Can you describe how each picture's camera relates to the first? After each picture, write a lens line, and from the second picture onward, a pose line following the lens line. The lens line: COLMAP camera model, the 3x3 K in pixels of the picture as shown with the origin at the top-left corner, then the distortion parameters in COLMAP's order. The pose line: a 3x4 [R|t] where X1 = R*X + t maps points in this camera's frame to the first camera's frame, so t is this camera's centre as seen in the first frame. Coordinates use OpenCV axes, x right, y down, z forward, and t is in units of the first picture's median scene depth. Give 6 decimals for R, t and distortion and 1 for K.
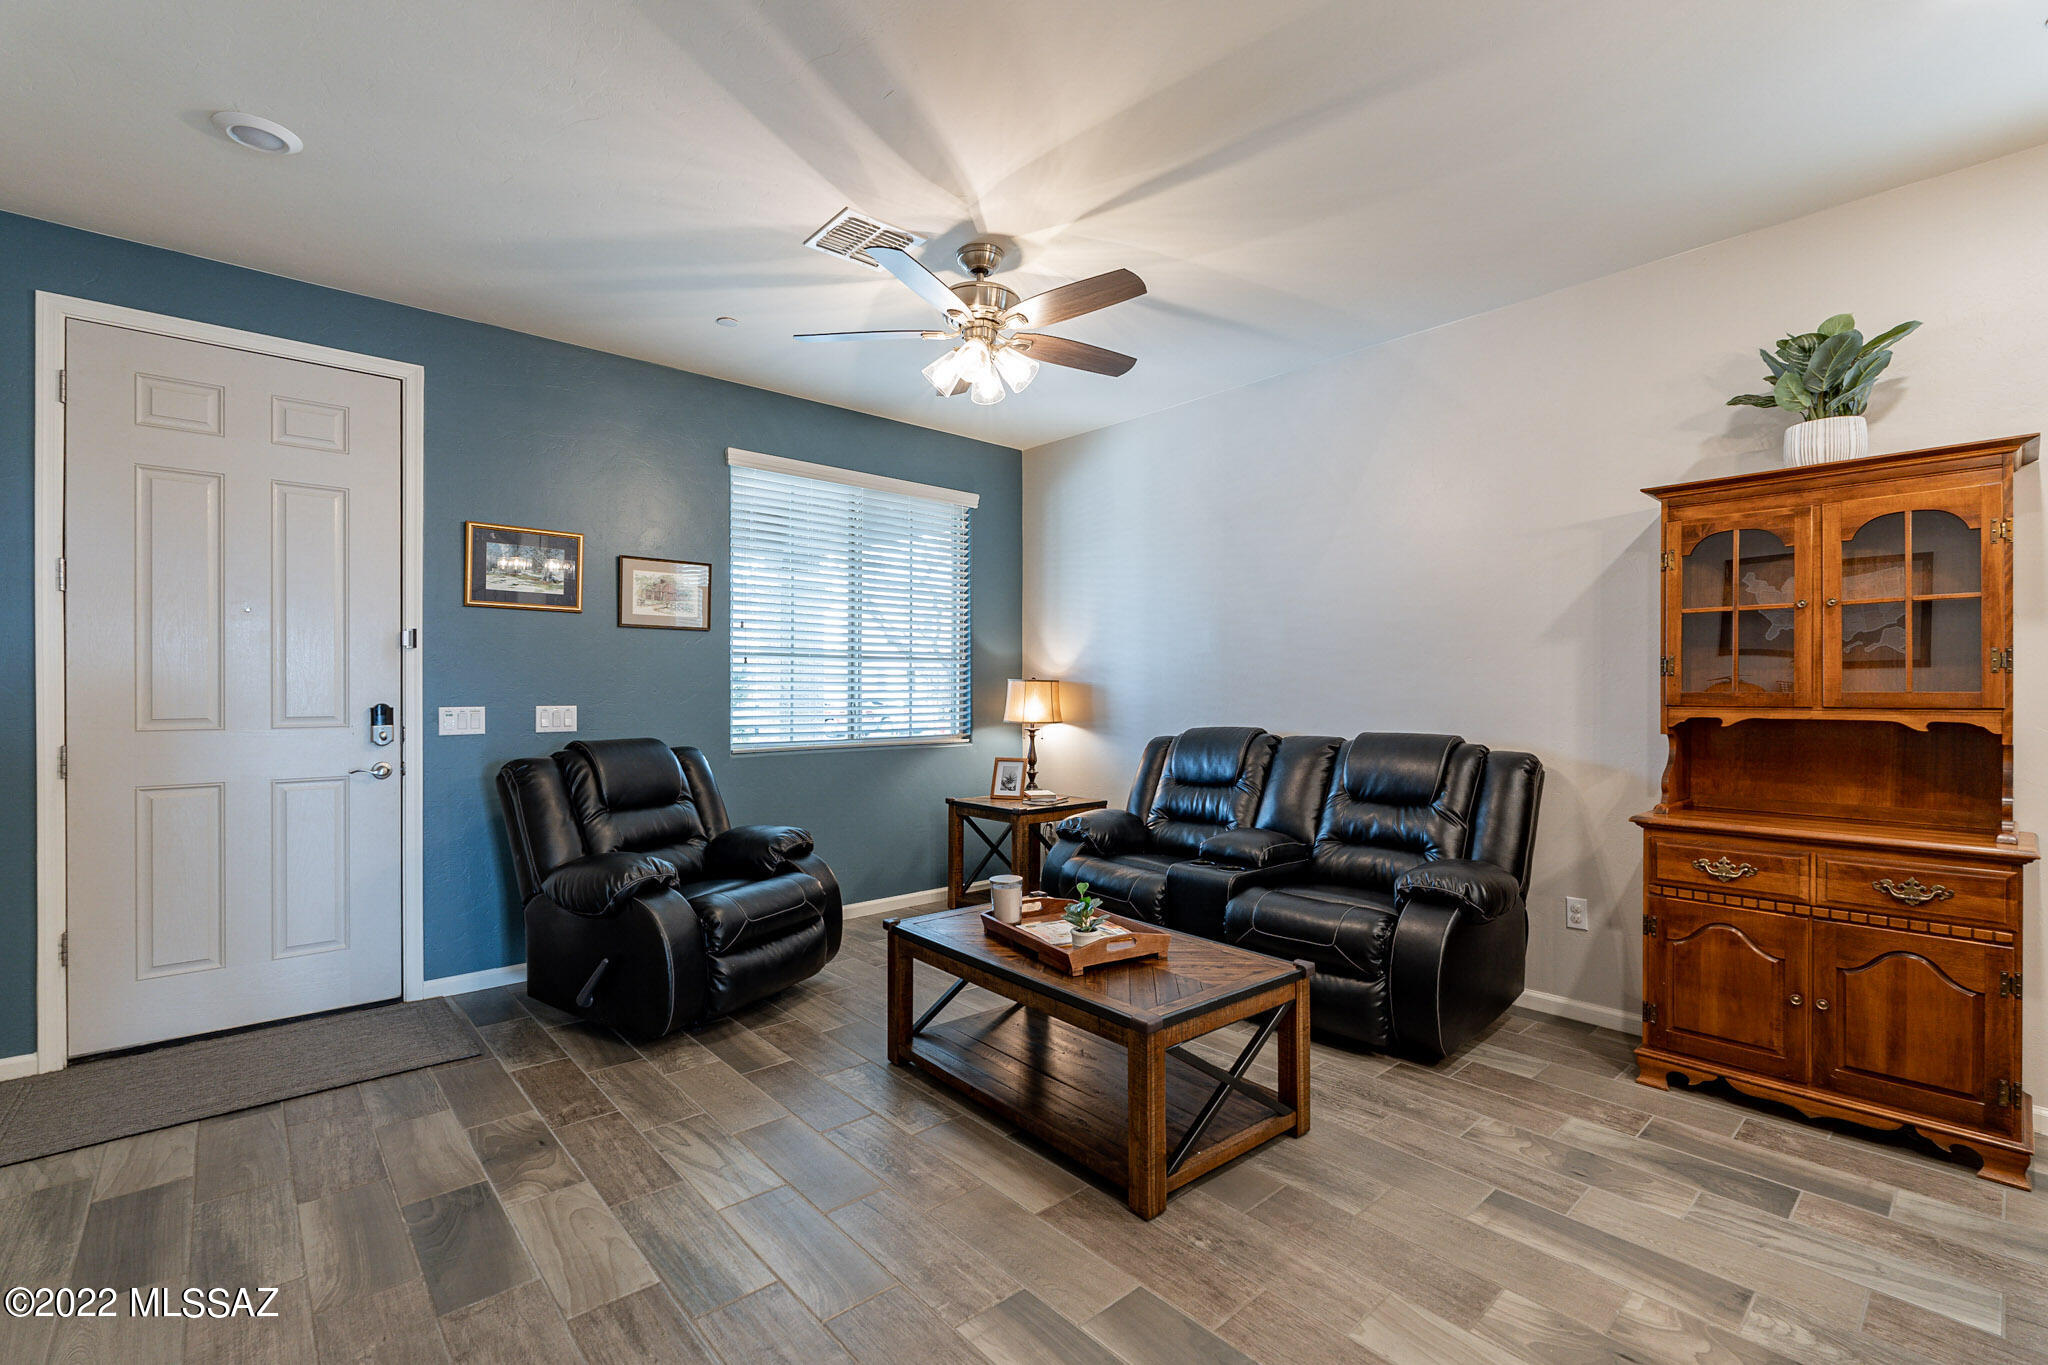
lens RADIAL K [[896.5, 0, 1021.8], [0, 896.5, 689.9], [0, 0, 1]] dist [-0.000261, -0.000382]
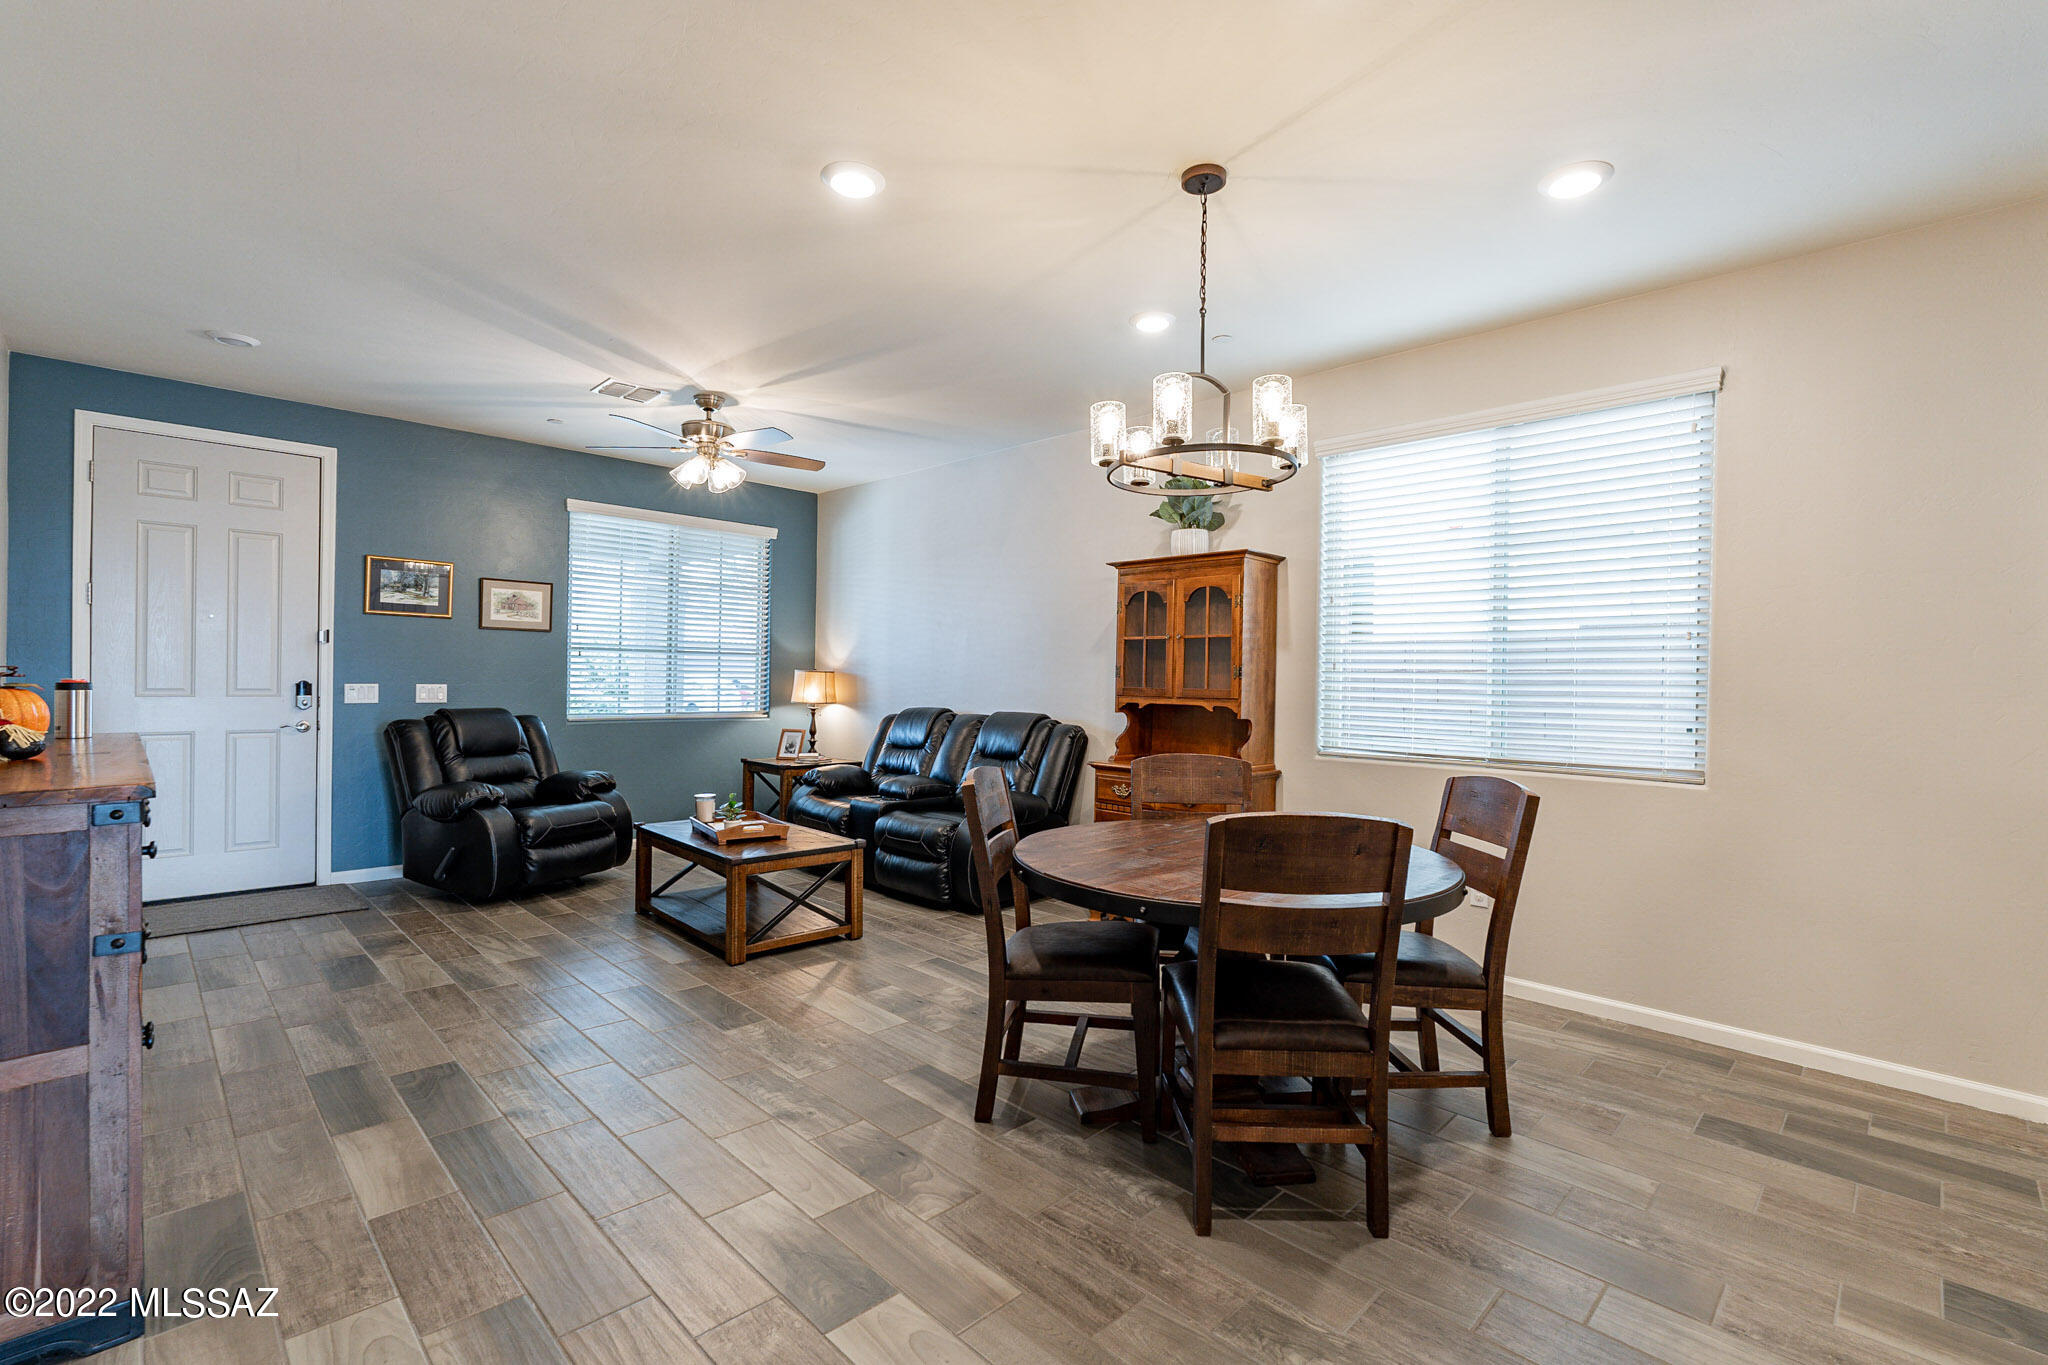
lens RADIAL K [[911.6, 0, 1024.0], [0, 911.6, 682.5], [0, 0, 1]] dist [-0.000292, 0.000240]
pose [[0.998306, 0.017048, 0.055622, 0.370550], [-0.017398, 0.999832, 0.005805, -0.010481], [-0.055514, -0.006763, 0.998435, -0.541990]]
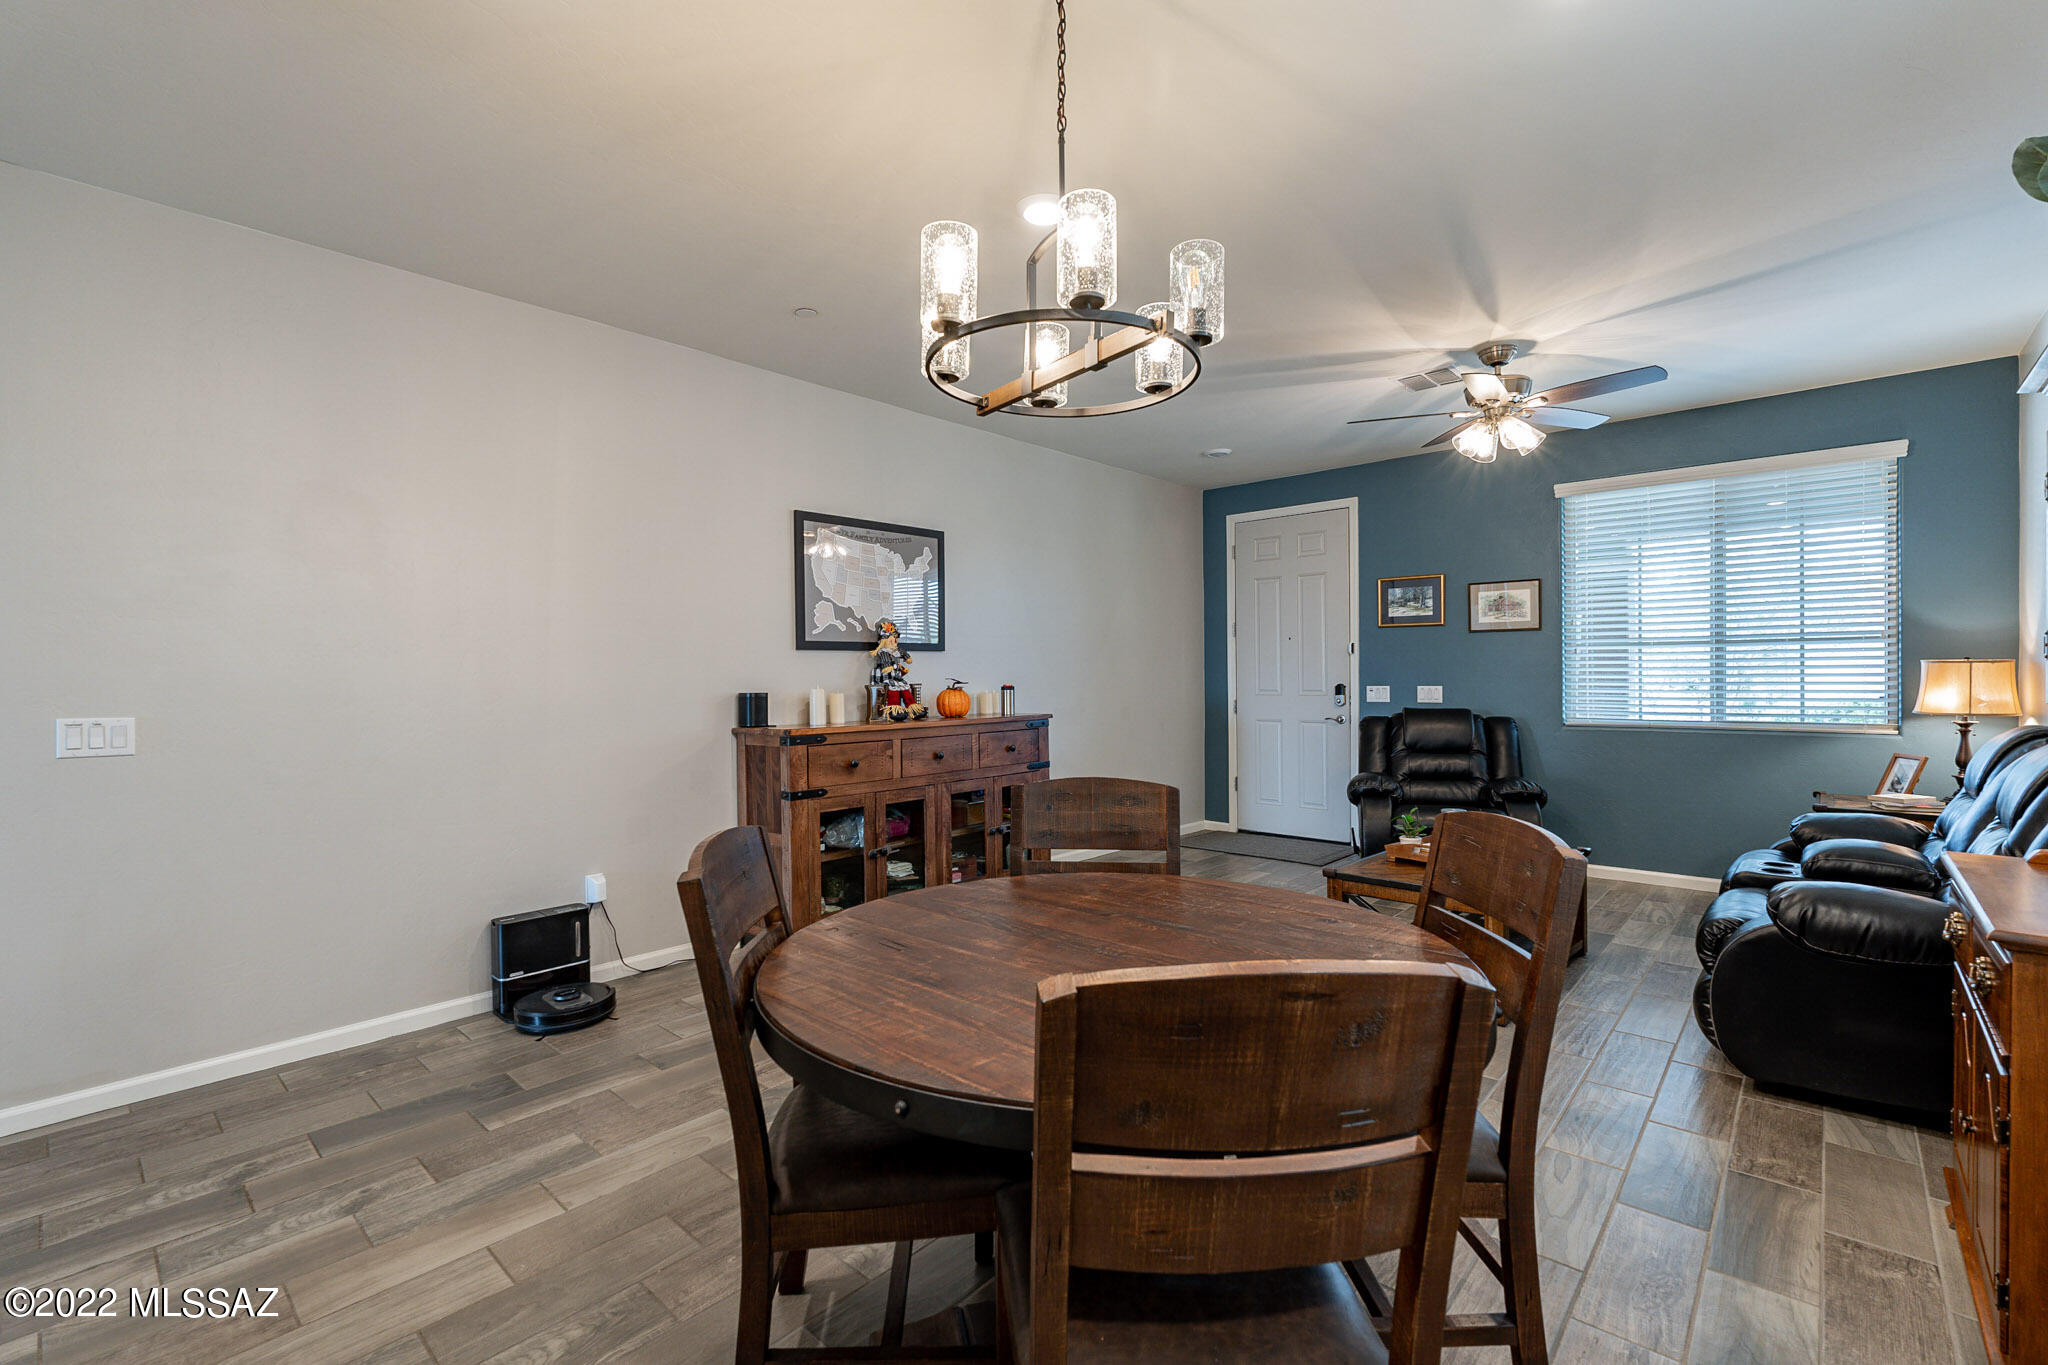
lens RADIAL K [[896.5, 0, 1021.8], [0, 896.5, 689.9], [0, 0, 1]] dist [-0.000261, -0.000382]
pose [[0.112023, 0.017140, -0.993558, 1.063774], [0.011968, 0.999755, 0.018596, -0.014693], [0.993634, -0.013974, 0.111790, 0.126361]]
